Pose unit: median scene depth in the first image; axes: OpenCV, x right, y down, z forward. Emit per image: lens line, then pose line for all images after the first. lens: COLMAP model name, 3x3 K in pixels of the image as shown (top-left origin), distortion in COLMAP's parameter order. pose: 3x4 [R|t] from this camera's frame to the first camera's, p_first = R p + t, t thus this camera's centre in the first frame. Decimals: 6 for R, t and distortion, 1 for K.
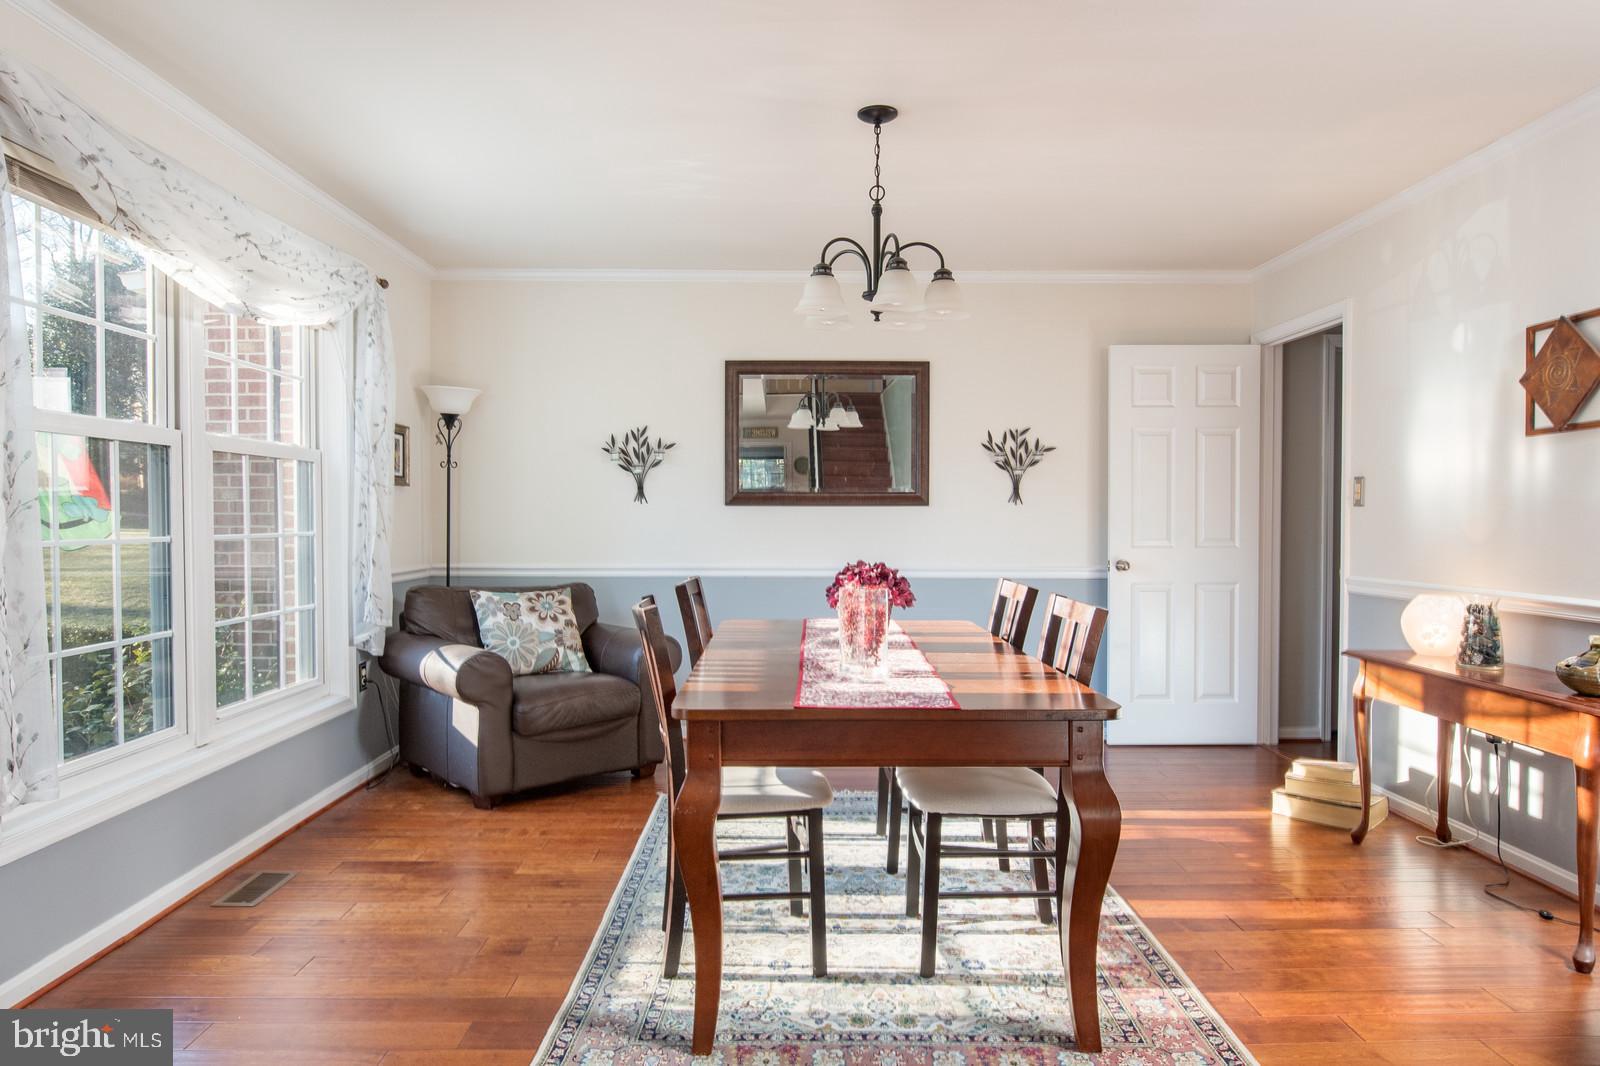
lens RADIAL K [[1027.6, 0, 828.5], [0, 1027.6, 532.0], [0, 0, 1]] dist [-0.001035, 0.002325]
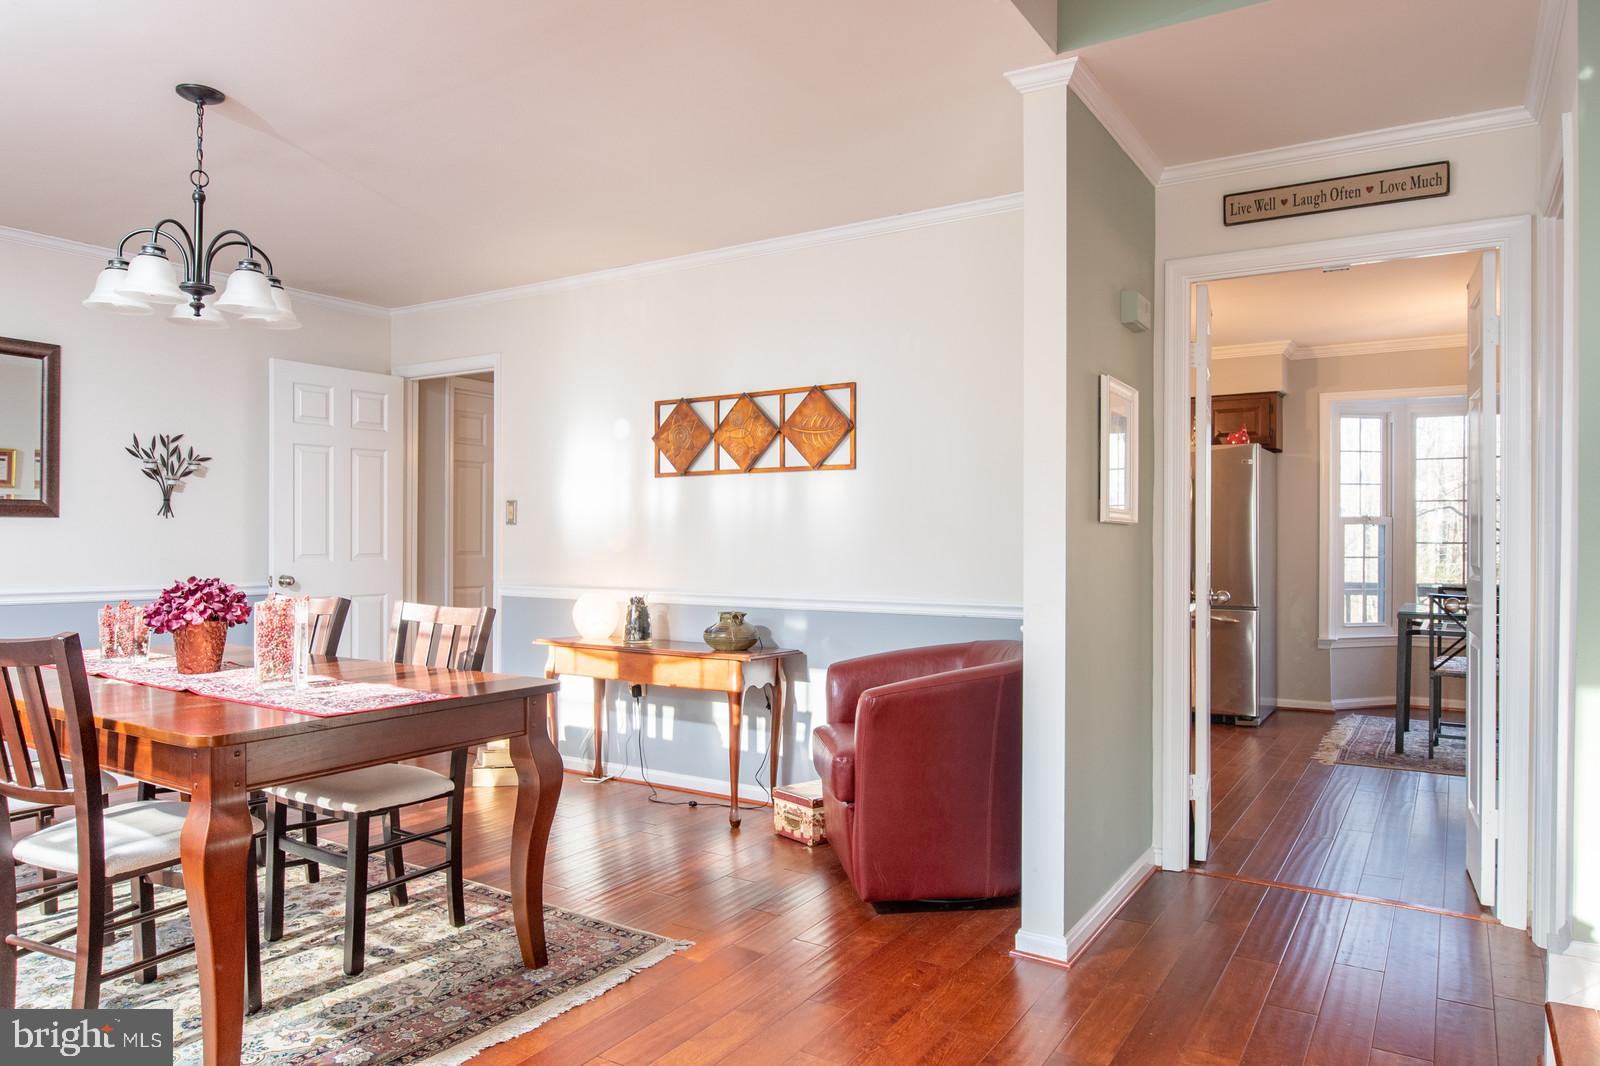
lens RADIAL K [[1027.6, 0, 828.5], [0, 1027.6, 532.0], [0, 0, 1]] dist [-0.001035, 0.002325]
pose [[0.545800, 0.008670, 0.837871, -0.380213], [0.007501, 0.999856, -0.015232, 0.005902], [-0.837882, 0.014598, 0.545656, 0.023850]]
